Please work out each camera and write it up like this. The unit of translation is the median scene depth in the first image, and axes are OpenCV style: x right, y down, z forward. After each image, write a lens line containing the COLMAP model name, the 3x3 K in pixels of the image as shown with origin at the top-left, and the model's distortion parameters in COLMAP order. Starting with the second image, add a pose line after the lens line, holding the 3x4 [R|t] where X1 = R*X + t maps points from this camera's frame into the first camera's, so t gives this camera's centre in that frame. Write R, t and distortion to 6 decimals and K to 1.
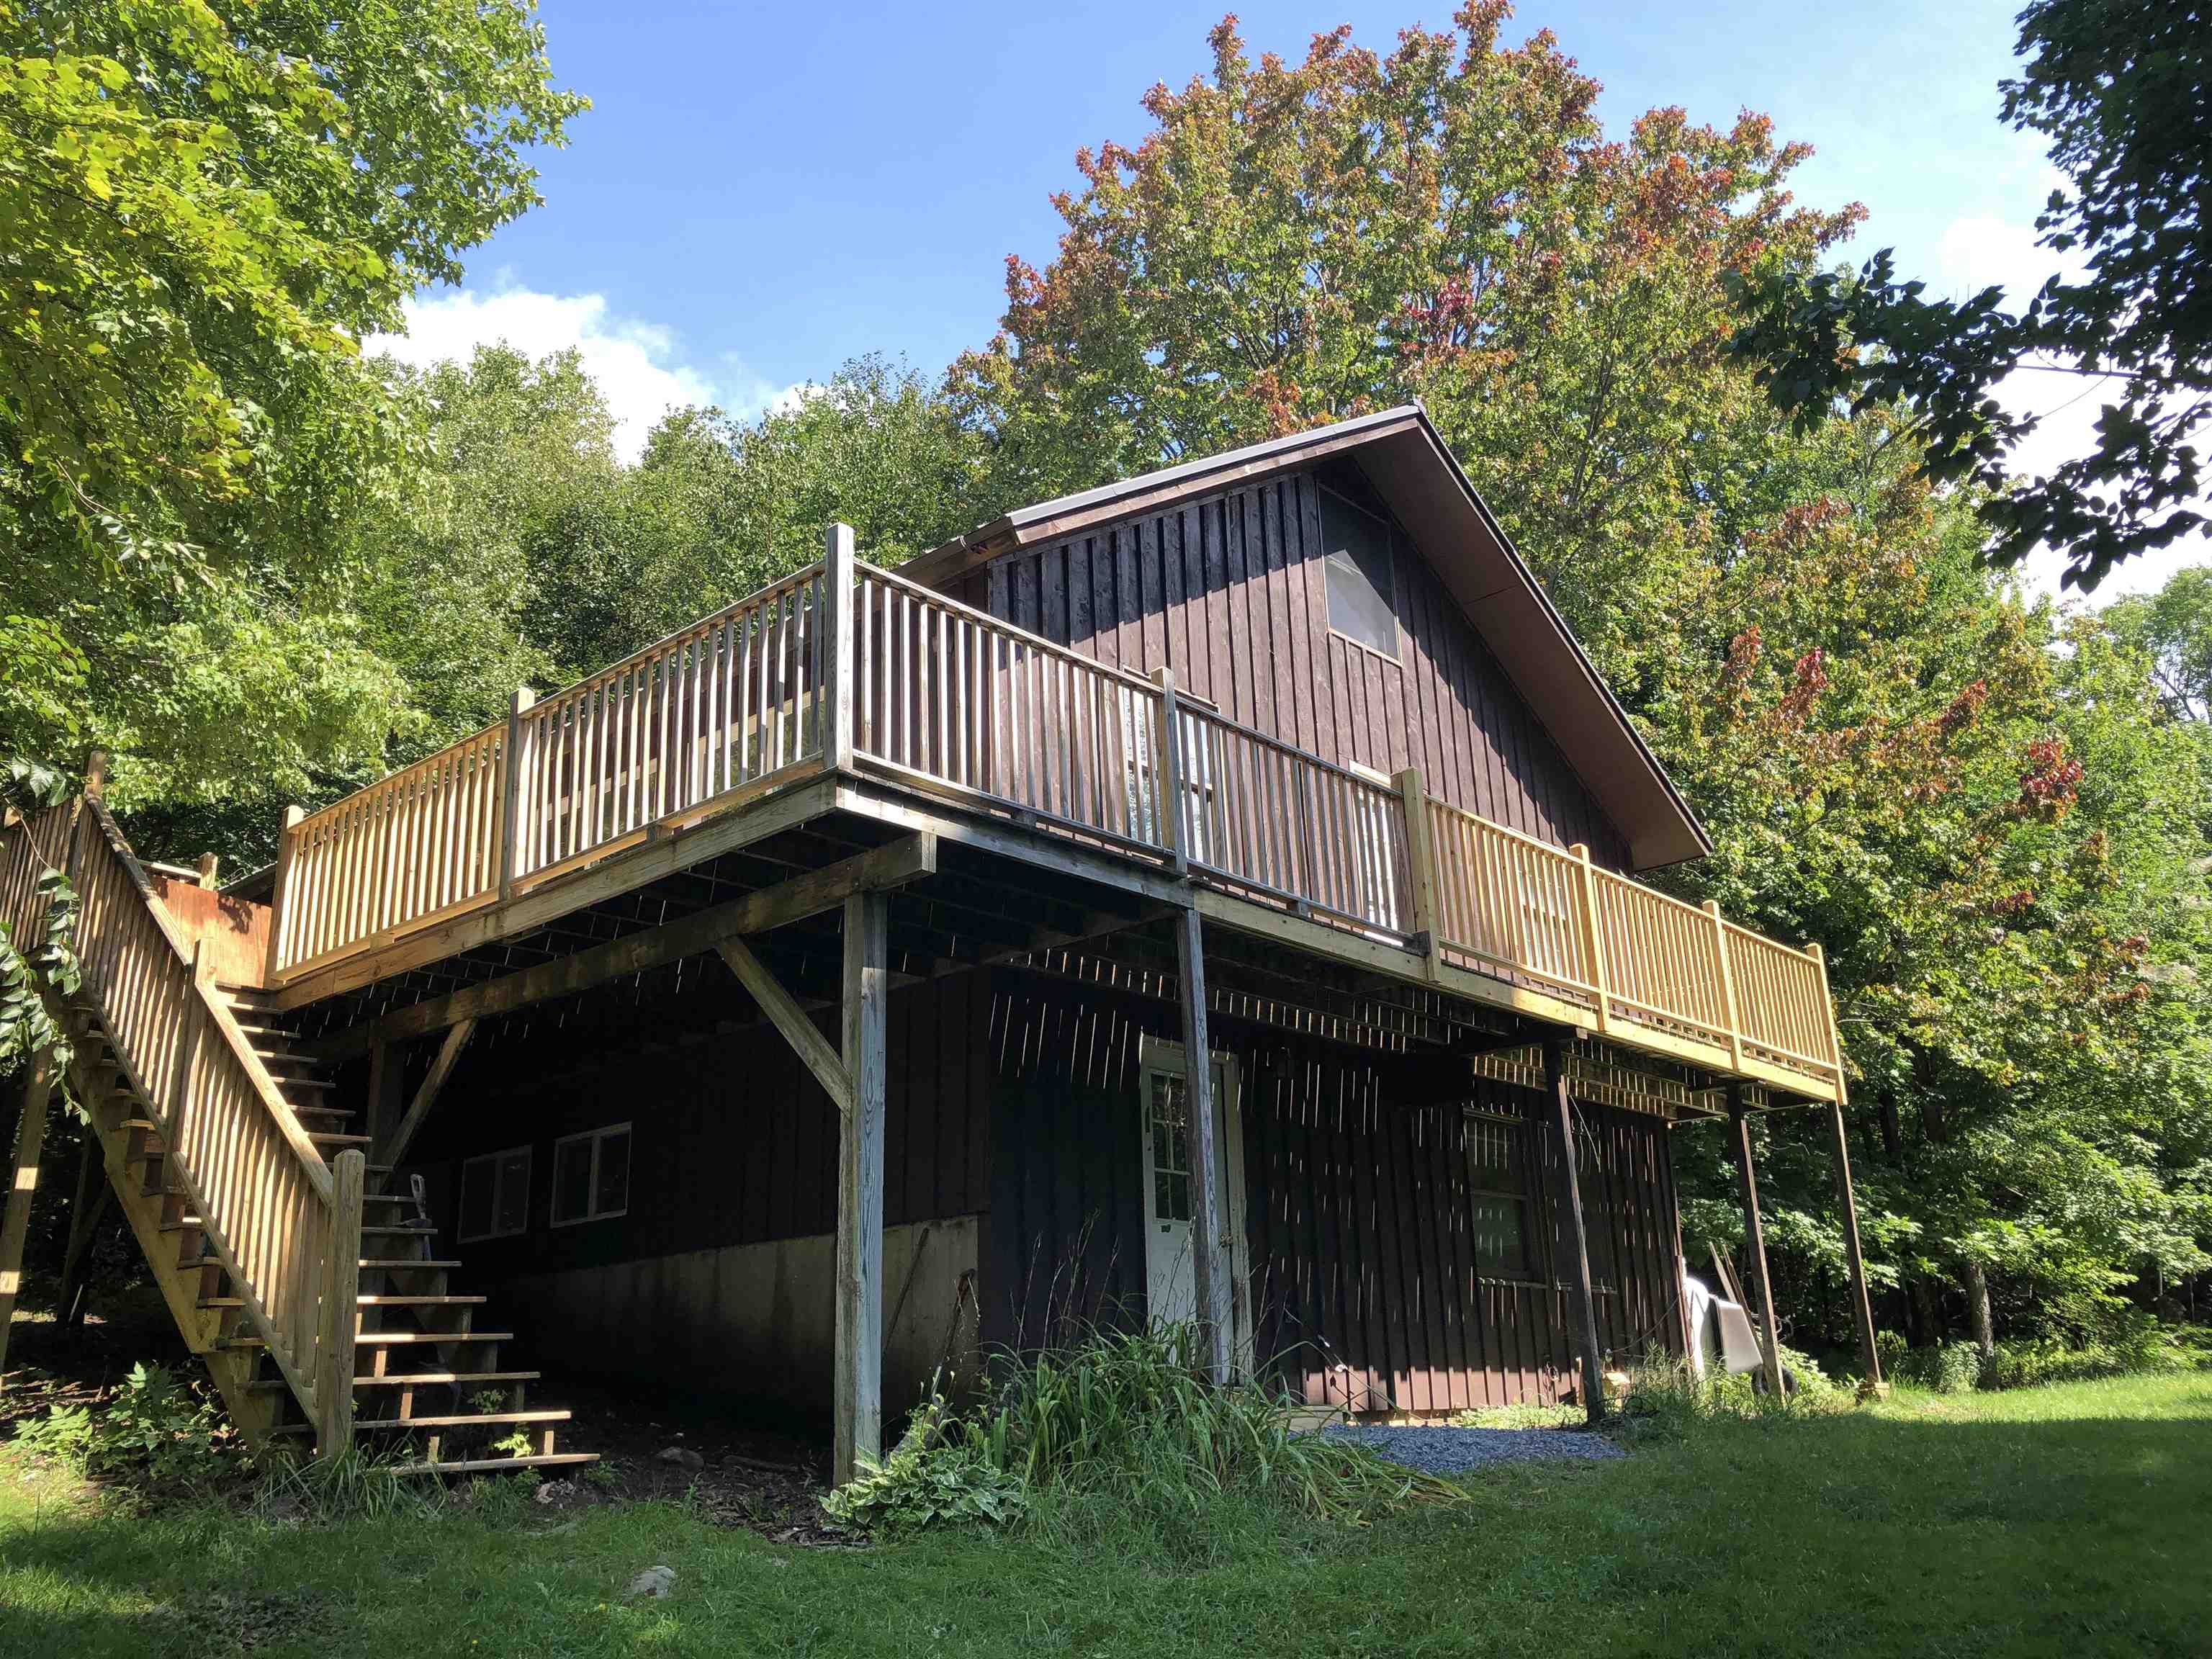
lens RADIAL K [[1796.0, 0, 1106.0], [0, 1796.0, 829.5], [0, 0, 1]] dist [0.018868, -0.013727]
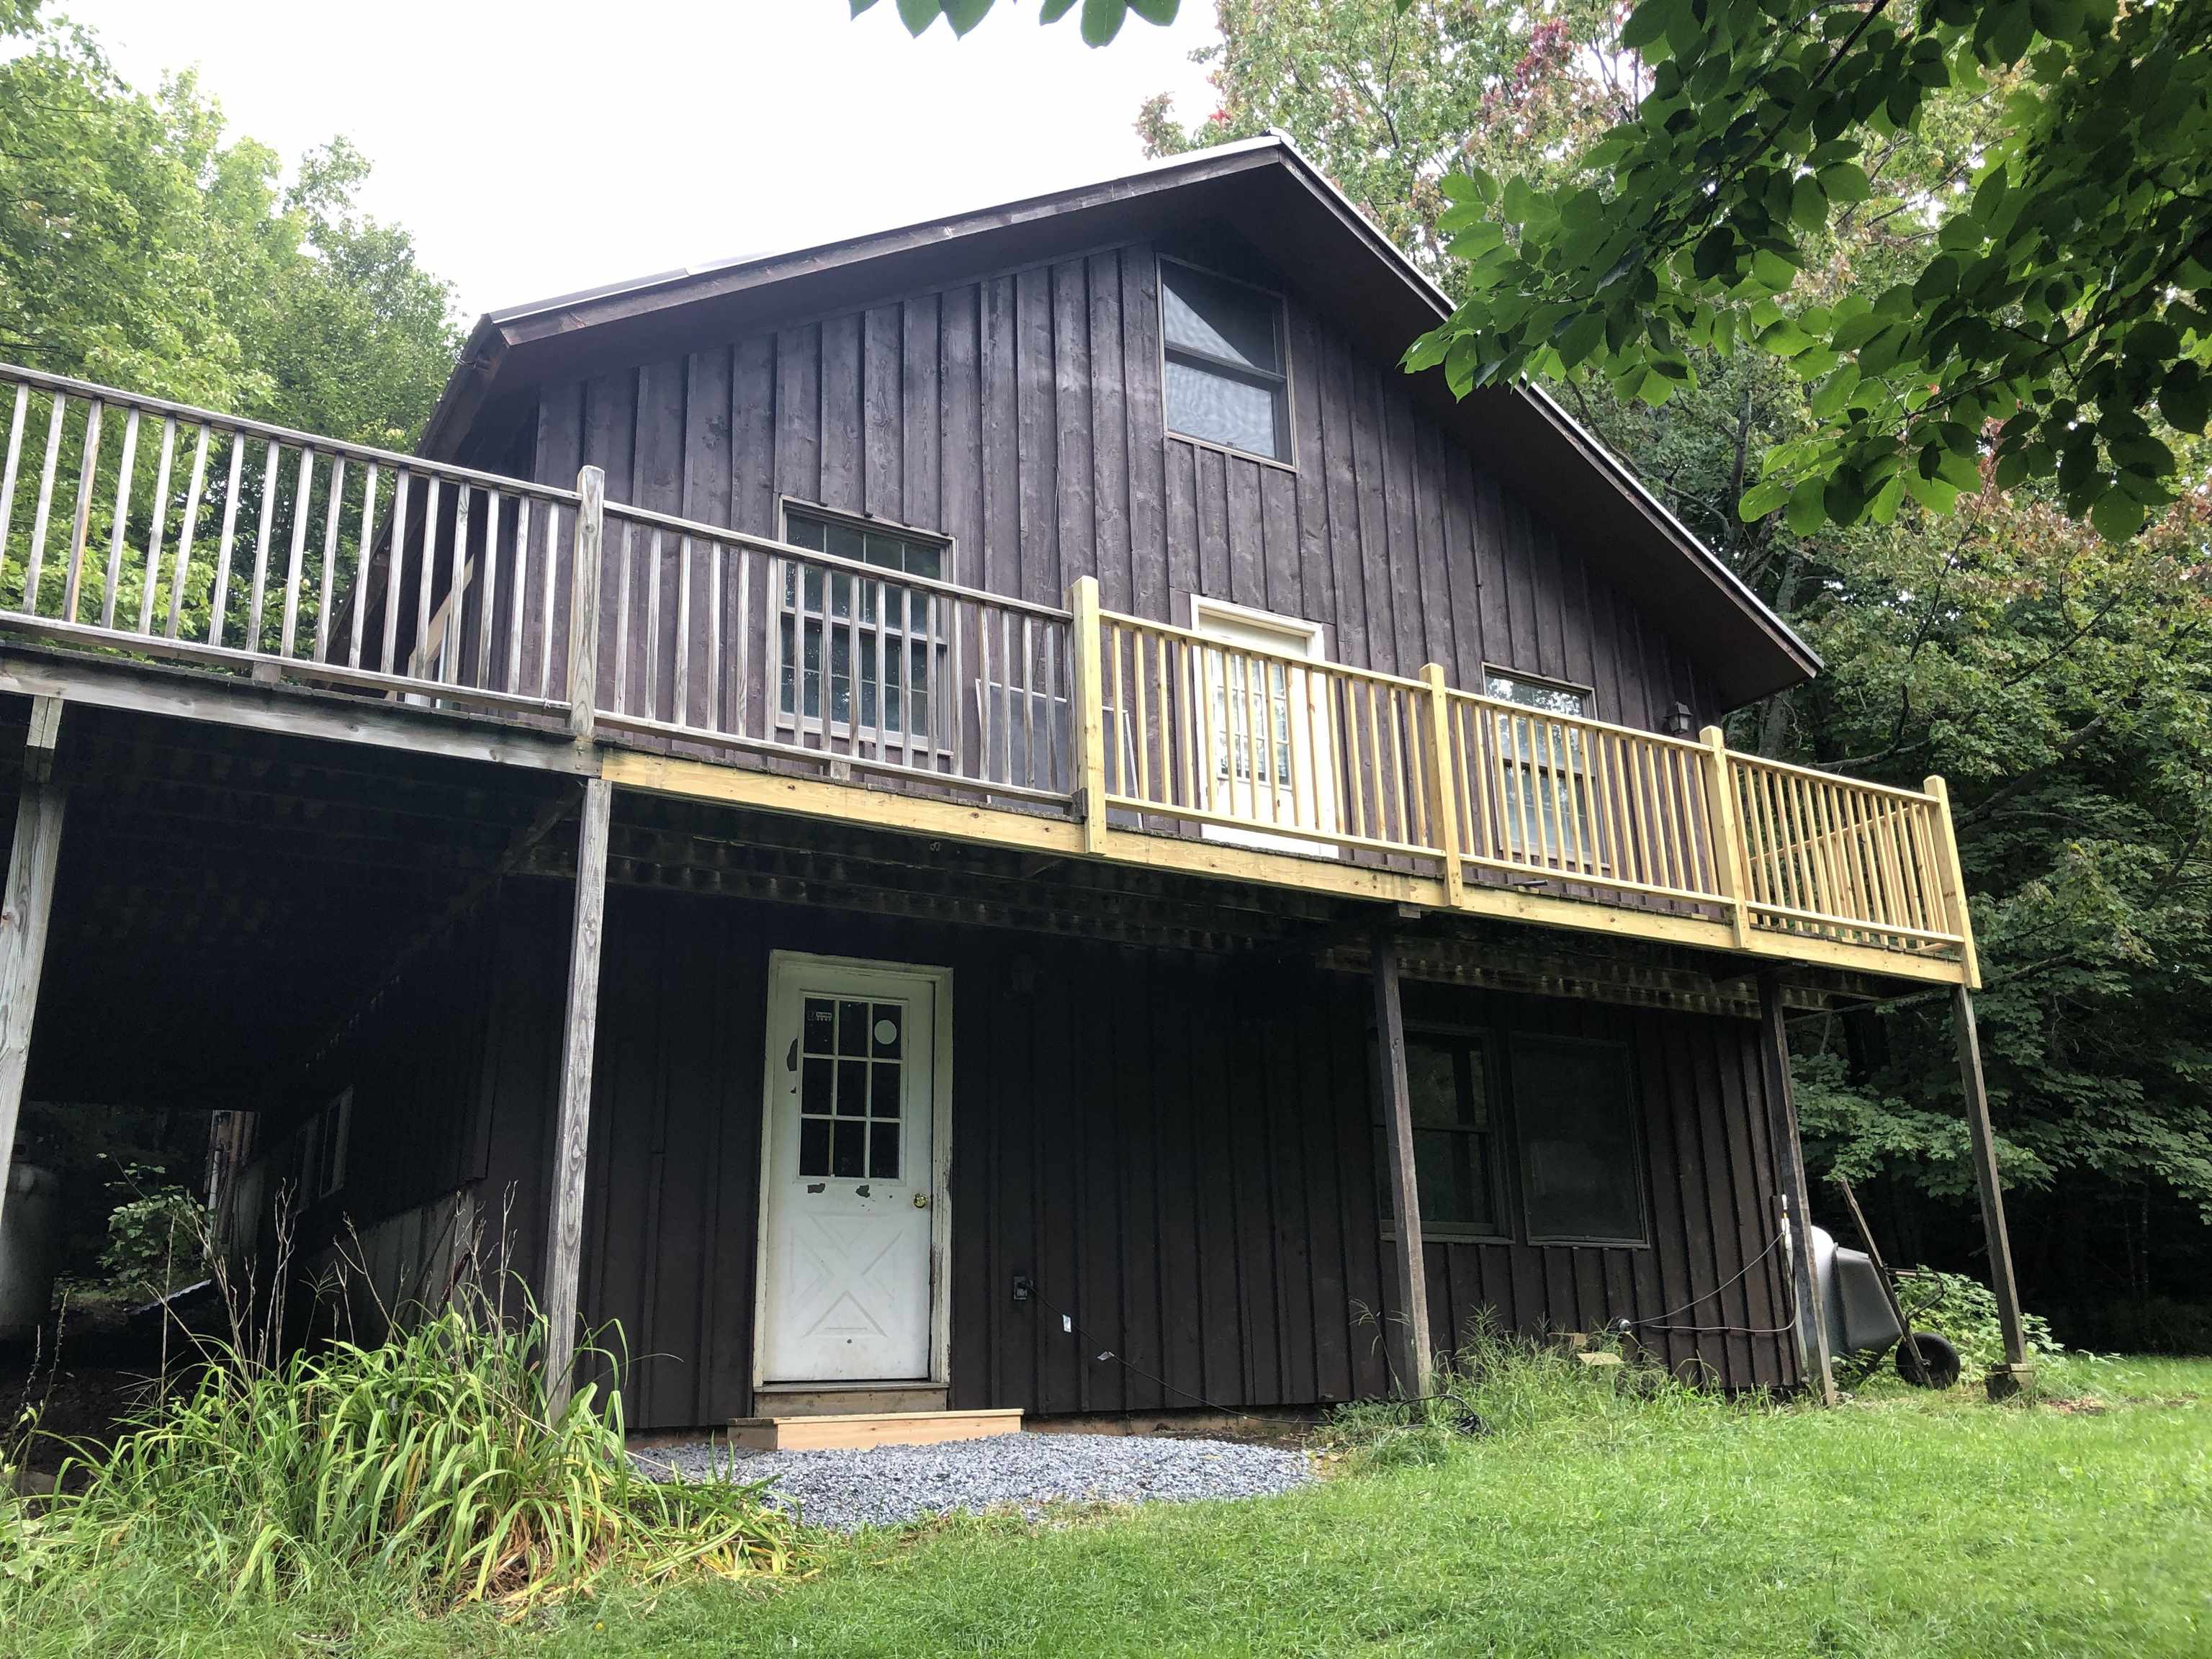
lens RADIAL K [[1796.0, 0, 1106.0], [0, 1796.0, 829.5], [0, 0, 1]] dist [0.018868, -0.013727]
pose [[0.955768, -0.080984, -0.282754, 0.351188], [0.089713, 0.995804, 0.018040, 0.053716], [0.280107, -0.042609, 0.959023, 0.245486]]
